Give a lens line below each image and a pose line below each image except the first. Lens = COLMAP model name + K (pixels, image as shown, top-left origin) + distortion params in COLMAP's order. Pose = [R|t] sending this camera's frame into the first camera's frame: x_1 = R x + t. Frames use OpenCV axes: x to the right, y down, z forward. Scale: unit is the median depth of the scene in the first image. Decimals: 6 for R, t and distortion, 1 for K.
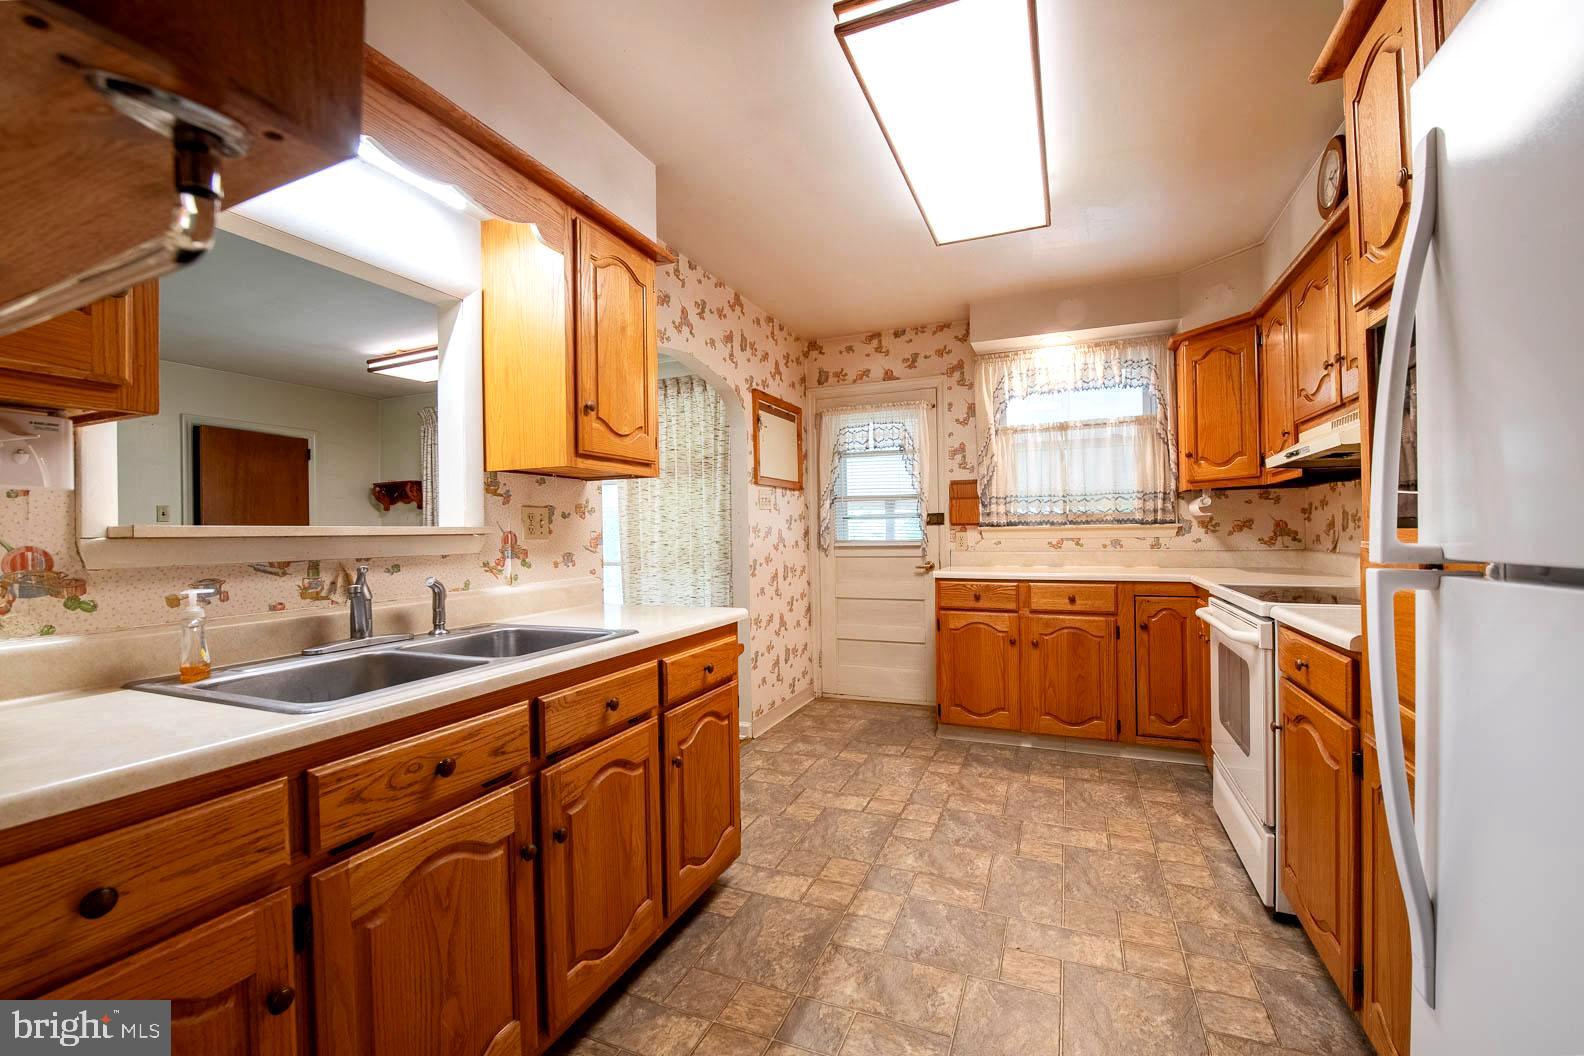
lens RADIAL K [[645.3, 0, 808.8], [0, 645.3, 533.6], [0, 0, 1]] dist [-0.015845, -0.001272]
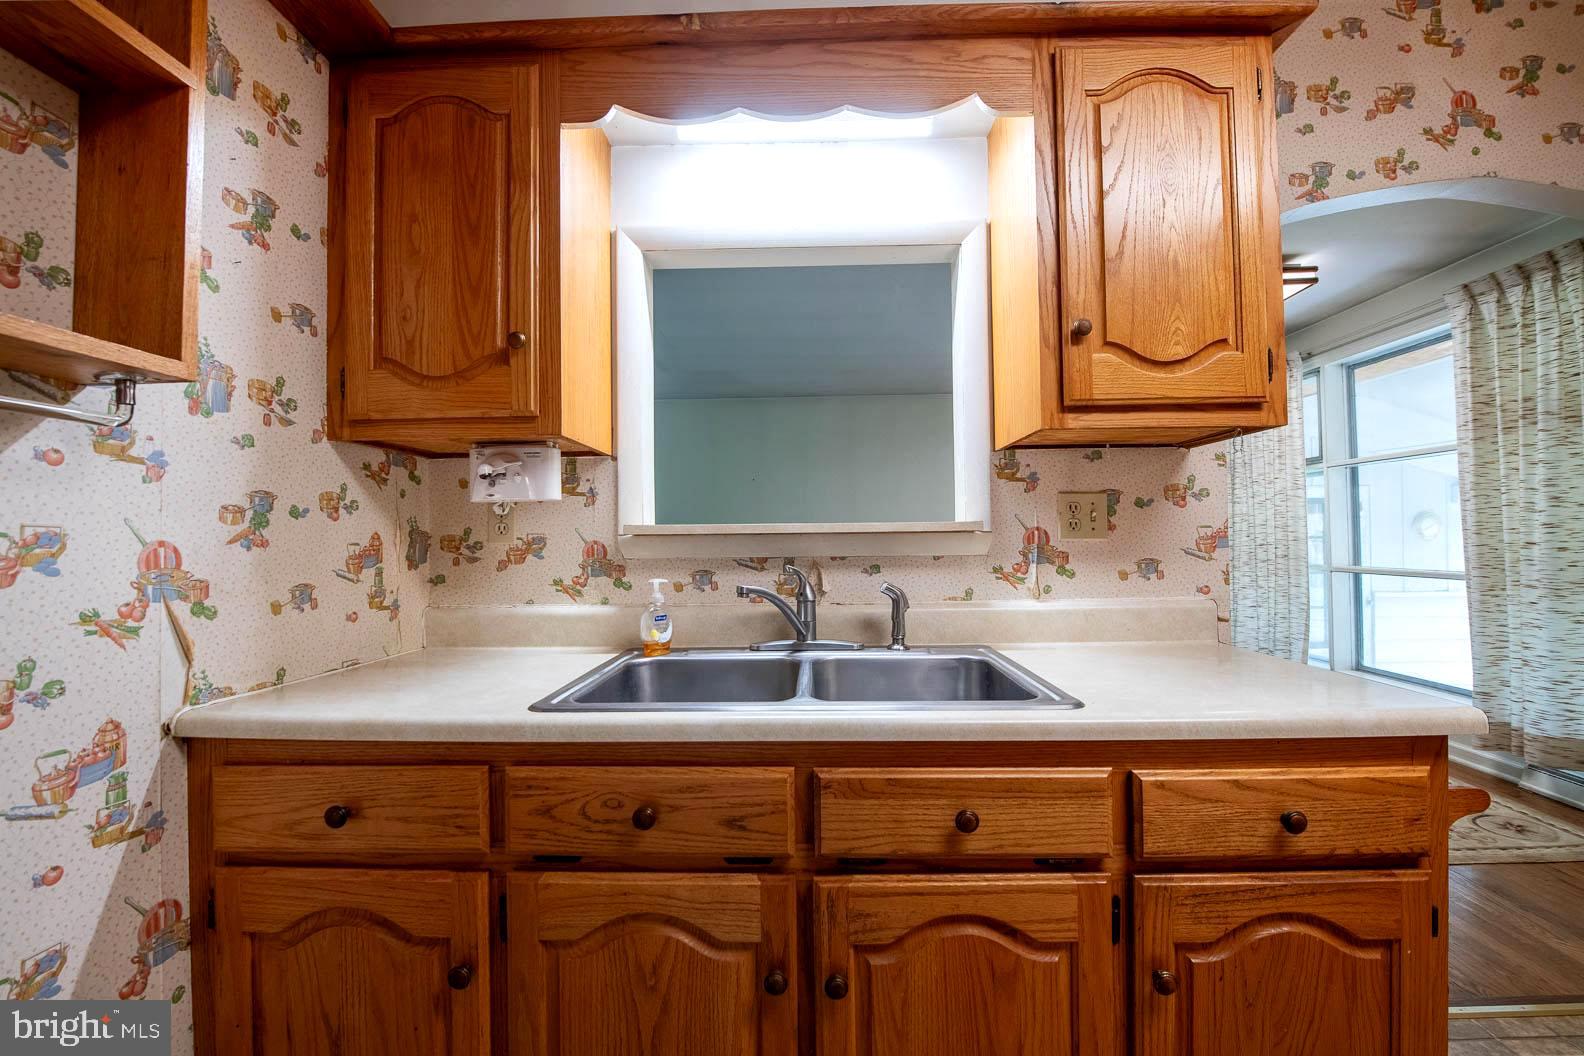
lens RADIAL K [[645.3, 0, 793.6], [0, 645.3, 529.5], [0, 0, 1]] dist [-0.015845, -0.001272]
pose [[0.340092, -0.002548, -0.940389, 0.158222], [0.003116, 0.999994, -0.001583, -0.000614], [0.940387, -0.002392, 0.340098, 0.526684]]
